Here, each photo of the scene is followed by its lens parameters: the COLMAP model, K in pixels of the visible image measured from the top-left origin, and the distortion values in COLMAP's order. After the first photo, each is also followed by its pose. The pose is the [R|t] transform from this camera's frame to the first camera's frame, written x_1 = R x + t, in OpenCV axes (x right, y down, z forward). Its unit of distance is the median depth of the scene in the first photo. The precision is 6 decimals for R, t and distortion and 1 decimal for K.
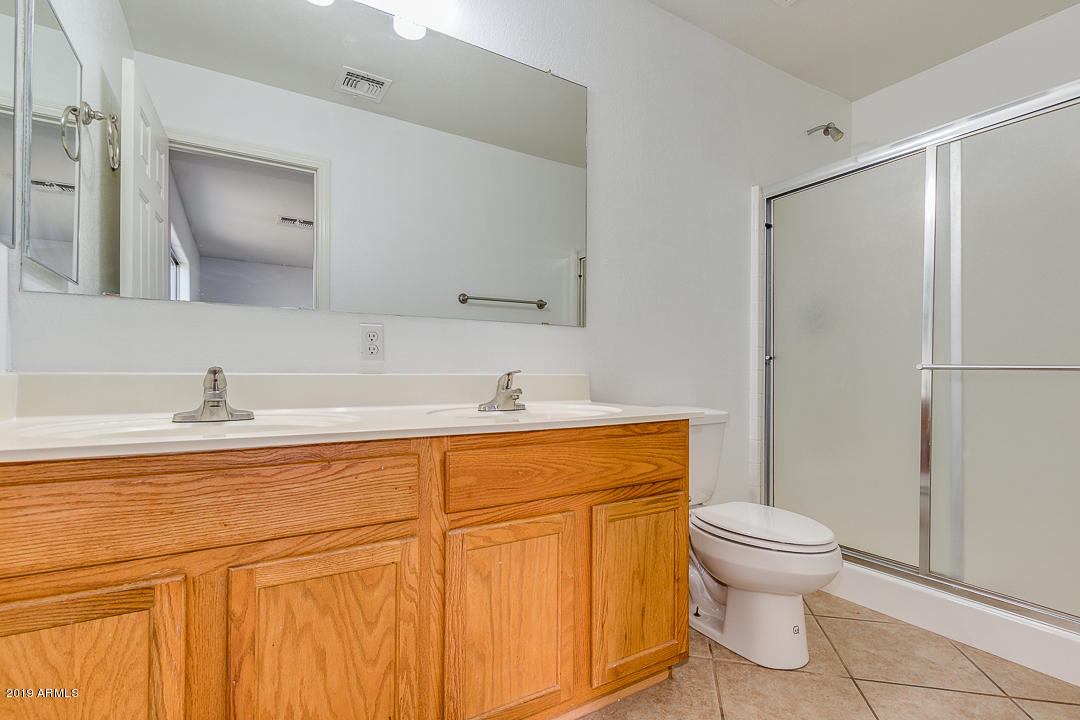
lens RADIAL K [[497.9, 0, 544.3], [0, 497.9, 371.6], [0, 0, 1]] dist [0.001234, 0.000187]
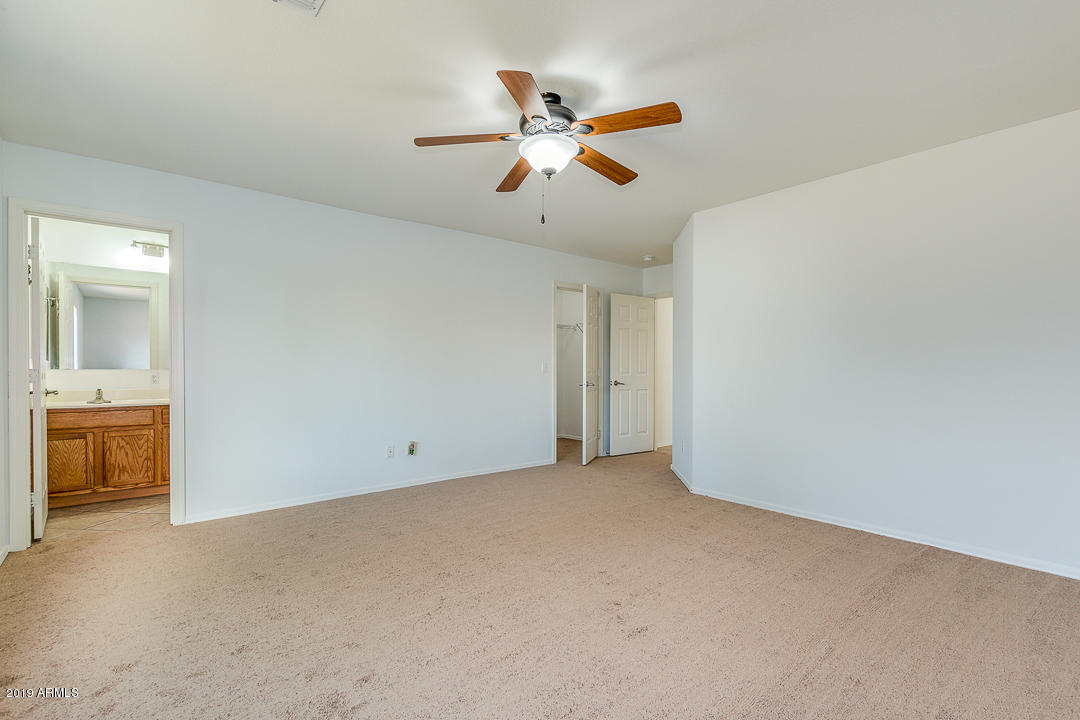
lens RADIAL K [[497.9, 0, 544.3], [0, 497.9, 371.6], [0, 0, 1]] dist [0.001234, 0.000187]
pose [[0.987572, -0.002135, 0.157152, 2.713852], [0.000811, 0.999964, 0.008486, -0.219174], [-0.157164, -0.008253, 0.987538, -4.258061]]
